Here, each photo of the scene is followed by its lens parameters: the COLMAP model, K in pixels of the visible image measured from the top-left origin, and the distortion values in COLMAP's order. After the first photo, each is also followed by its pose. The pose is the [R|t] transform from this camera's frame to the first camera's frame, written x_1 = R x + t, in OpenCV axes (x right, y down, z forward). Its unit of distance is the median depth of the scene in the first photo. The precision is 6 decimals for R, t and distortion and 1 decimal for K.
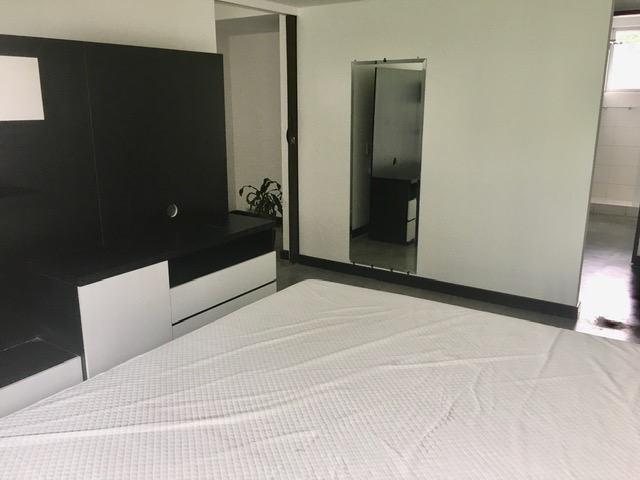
lens RADIAL K [[537.5, 0, 320.0], [0, 537.5, 240.0], [0, 0, 1]] dist [0.053105, -0.077923]
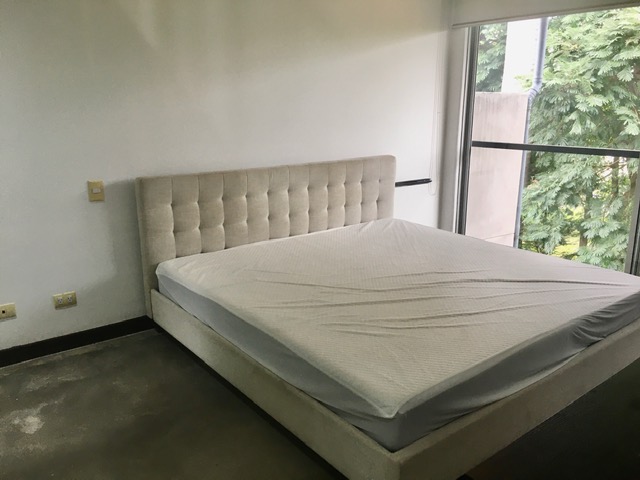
lens RADIAL K [[537.5, 0, 320.0], [0, 537.5, 240.0], [0, 0, 1]] dist [0.053105, -0.077923]
pose [[-0.956412, -0.065061, 0.284680, -0.130694], [0.082592, 0.874795, 0.477401, -0.497557], [-0.280096, 0.480105, -0.831292, 1.902379]]
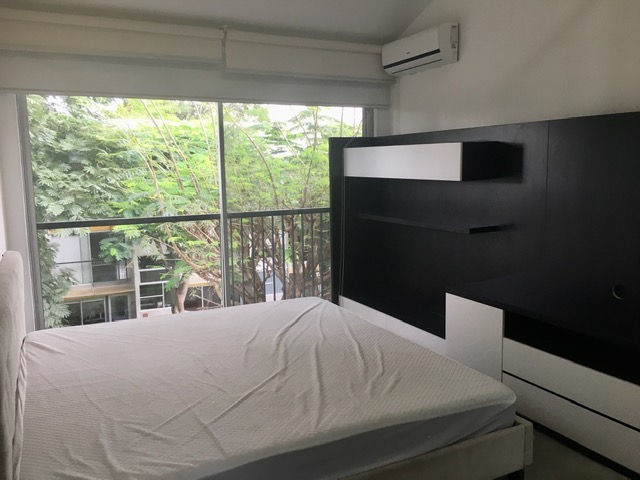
lens RADIAL K [[537.5, 0, 320.0], [0, 537.5, 240.0], [0, 0, 1]] dist [0.053105, -0.077923]
pose [[-0.472516, 0.134245, -0.871038, 1.047253], [-0.211156, 0.942300, 0.259775, -0.381954], [0.855653, 0.306673, -0.416906, 1.363564]]
